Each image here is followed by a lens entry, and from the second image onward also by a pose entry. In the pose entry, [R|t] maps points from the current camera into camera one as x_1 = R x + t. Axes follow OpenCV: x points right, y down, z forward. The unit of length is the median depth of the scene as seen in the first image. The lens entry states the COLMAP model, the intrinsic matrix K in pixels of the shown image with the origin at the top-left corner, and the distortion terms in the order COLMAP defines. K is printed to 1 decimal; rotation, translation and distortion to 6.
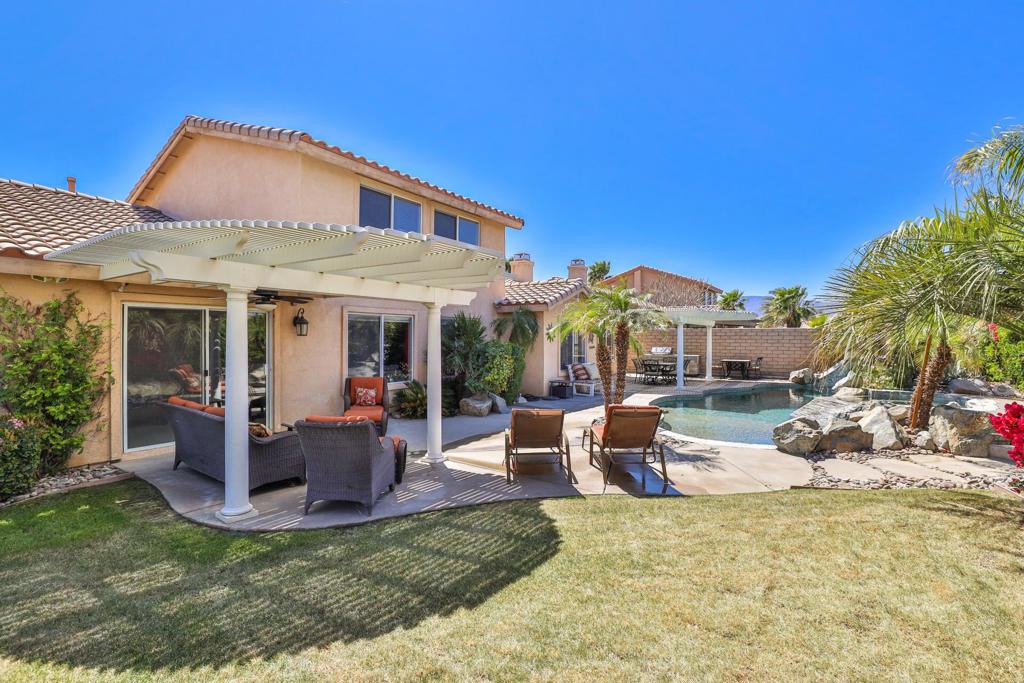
lens RADIAL K [[476.8, 0, 515.5], [0, 476.8, 339.1], [0, 0, 1]] dist [-0.011878, 0.003288]
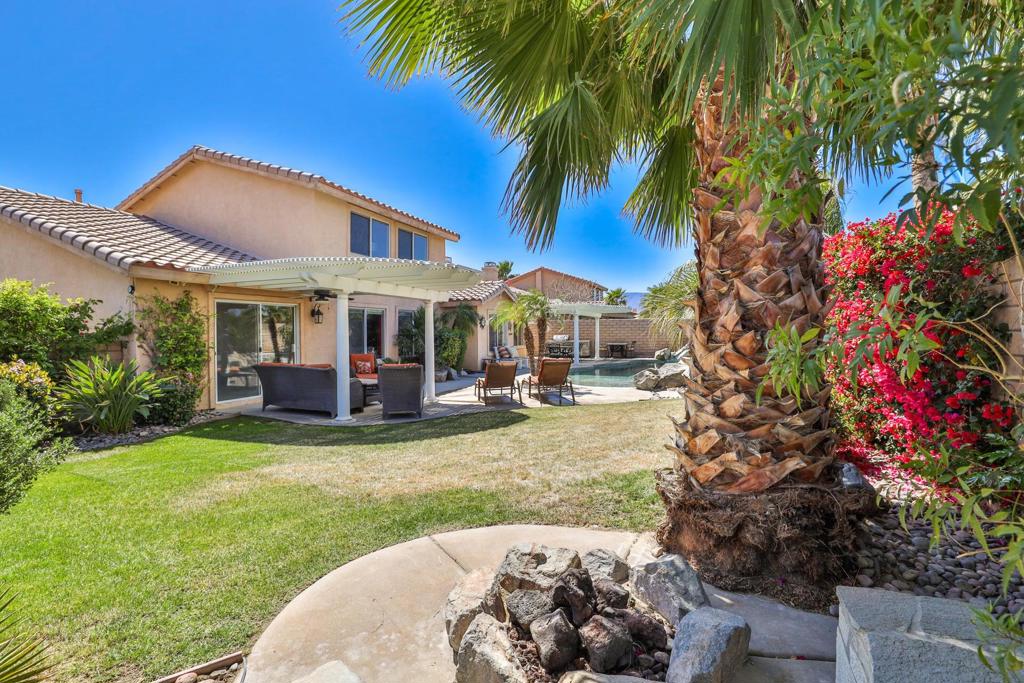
lens RADIAL K [[476.8, 0, 510.2], [0, 476.8, 338.0], [0, 0, 1]] dist [-0.011878, 0.003288]
pose [[0.978871, -0.012506, 0.204096, -0.129251], [0.010874, 0.999899, 0.009119, 0.020147], [-0.204189, -0.006707, 0.978908, -0.319482]]
